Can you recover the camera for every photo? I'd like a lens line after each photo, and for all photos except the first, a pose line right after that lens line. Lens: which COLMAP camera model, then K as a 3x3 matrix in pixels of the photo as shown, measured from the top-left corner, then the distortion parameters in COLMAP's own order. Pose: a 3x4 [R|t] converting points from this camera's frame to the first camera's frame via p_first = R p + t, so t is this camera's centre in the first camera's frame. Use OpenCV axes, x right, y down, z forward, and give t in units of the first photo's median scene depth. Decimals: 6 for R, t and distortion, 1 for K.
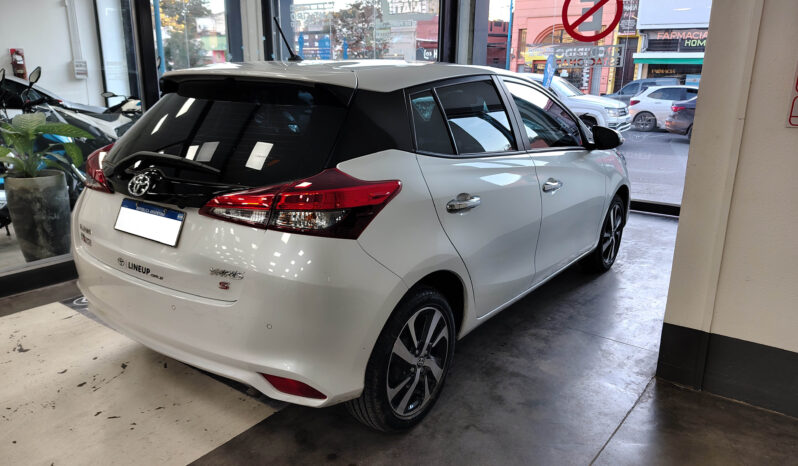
lens RADIAL K [[577.6, 0, 396.2], [0, 577.6, 233.3], [0, 0, 1]] dist [0.029493, -0.049435]
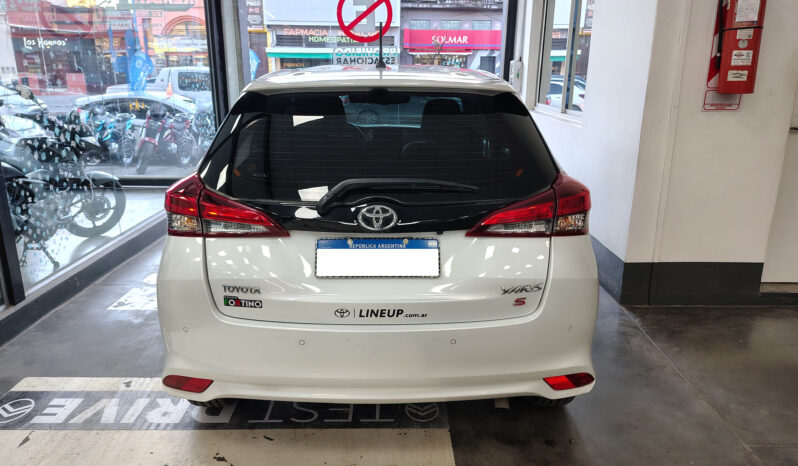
lens RADIAL K [[577.6, 0, 396.2], [0, 577.6, 233.3], [0, 0, 1]] dist [0.029493, -0.049435]
pose [[0.789146, -0.167899, 0.590812, -0.322707], [0.159688, 0.984918, 0.066602, -0.038941], [-0.593084, 0.041787, 0.804056, 0.102806]]
